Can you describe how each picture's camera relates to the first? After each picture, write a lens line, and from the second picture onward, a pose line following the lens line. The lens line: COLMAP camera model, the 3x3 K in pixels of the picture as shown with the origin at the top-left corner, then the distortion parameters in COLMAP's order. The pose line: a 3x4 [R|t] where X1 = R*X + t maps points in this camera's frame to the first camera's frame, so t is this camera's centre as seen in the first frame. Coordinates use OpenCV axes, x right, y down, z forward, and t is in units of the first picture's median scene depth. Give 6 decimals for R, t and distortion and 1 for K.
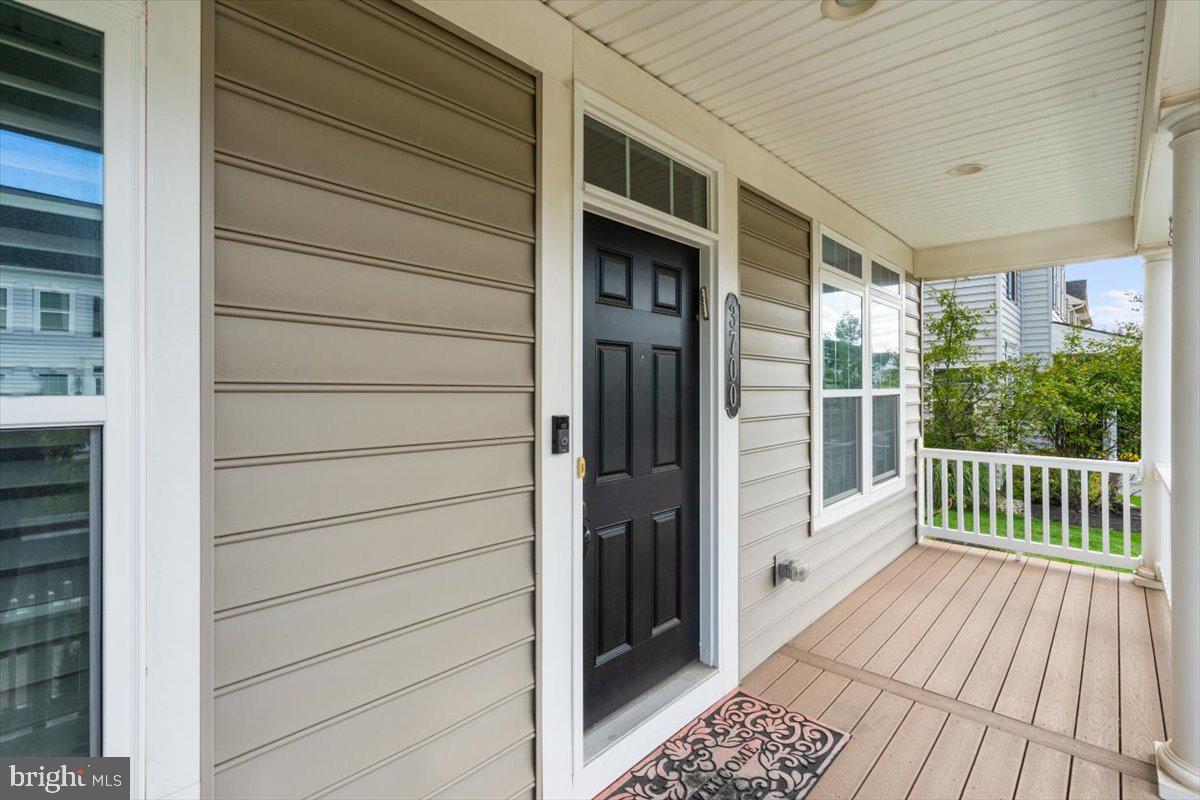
lens RADIAL K [[547.3, 0, 598.9], [0, 547.3, 389.7], [0, 0, 1]] dist [0.001065, 0.000140]
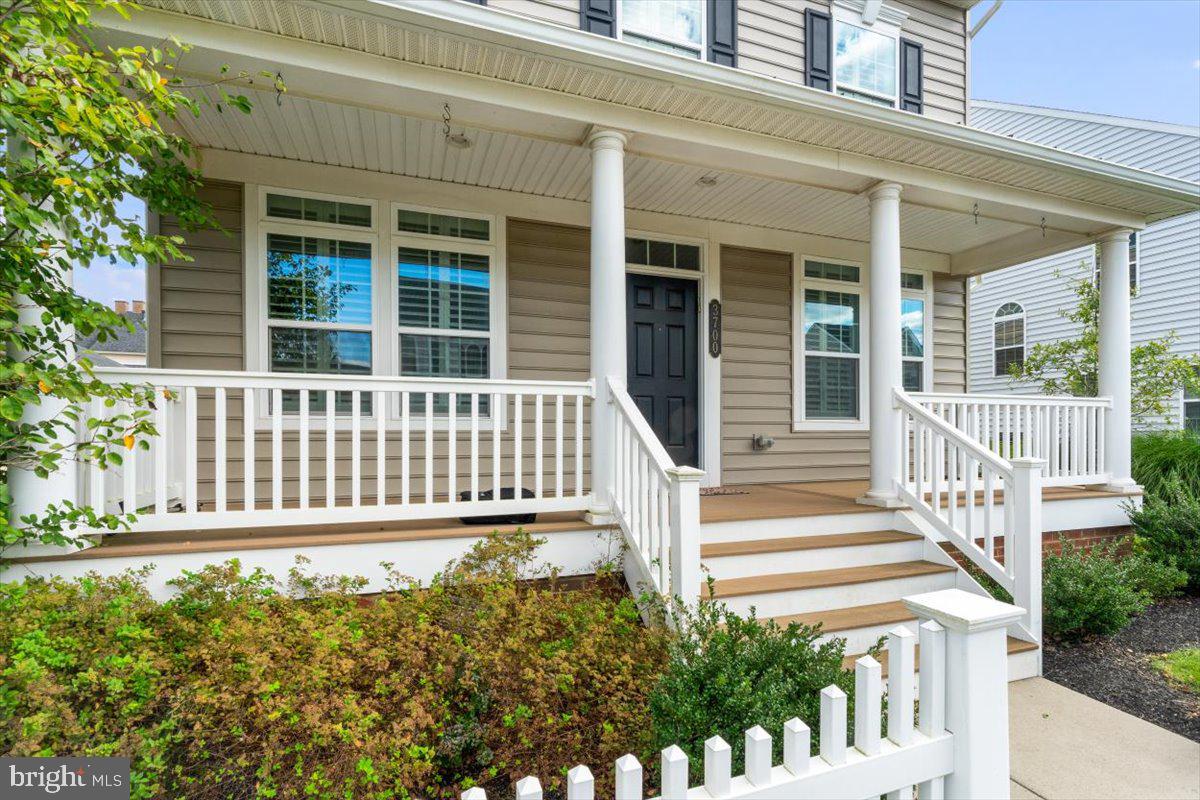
lens RADIAL K [[547.3, 0, 608.7], [0, 547.3, 428.7], [0, 0, 1]] dist [0.001065, 0.000140]
pose [[0.891539, -0.001548, -0.452941, 0.839569], [-0.001522, 0.999978, -0.006414, 0.340476], [0.452941, 0.006408, 0.891517, -1.074858]]
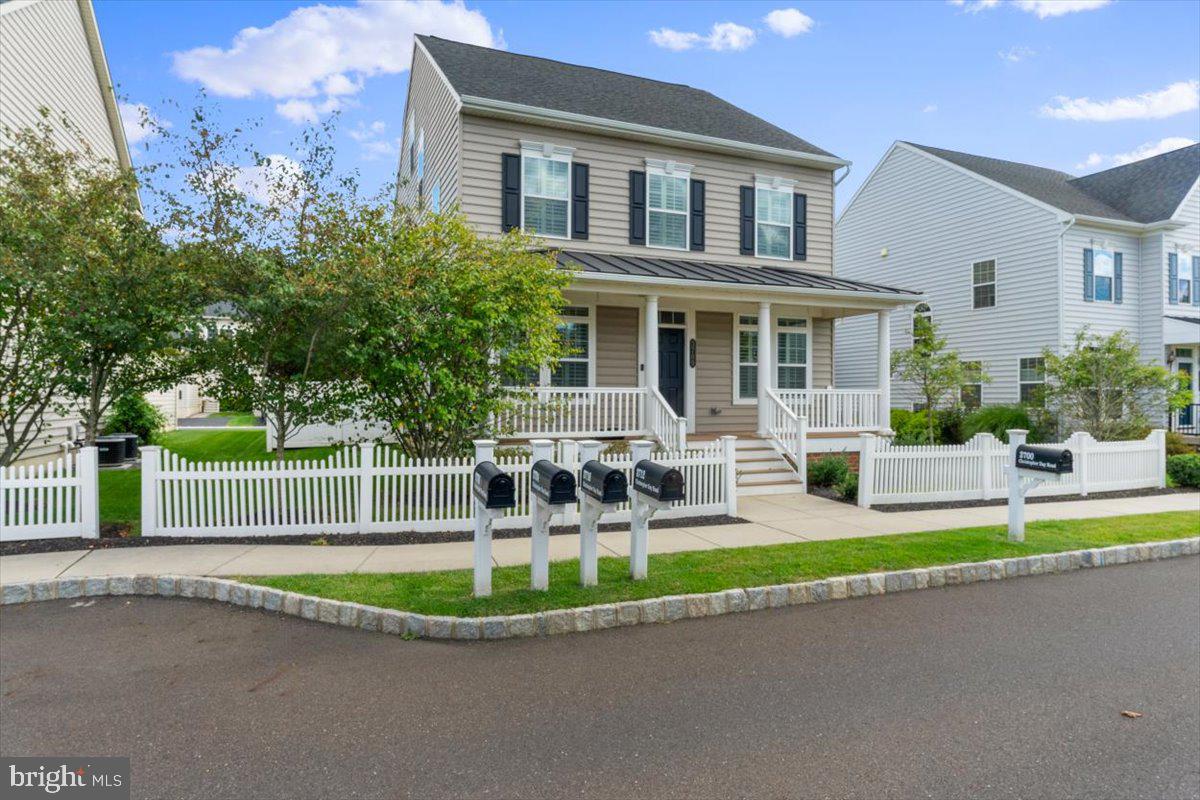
lens RADIAL K [[684.6, 0, 600.2], [0, 684.6, 408.5], [0, 0, 1]] dist [-0.000790, -0.000440]
pose [[0.911174, 0.011158, -0.411871, 1.778019], [-0.005406, 0.999871, 0.015127, 0.287697], [0.411986, -0.011557, 0.911117, -4.116882]]
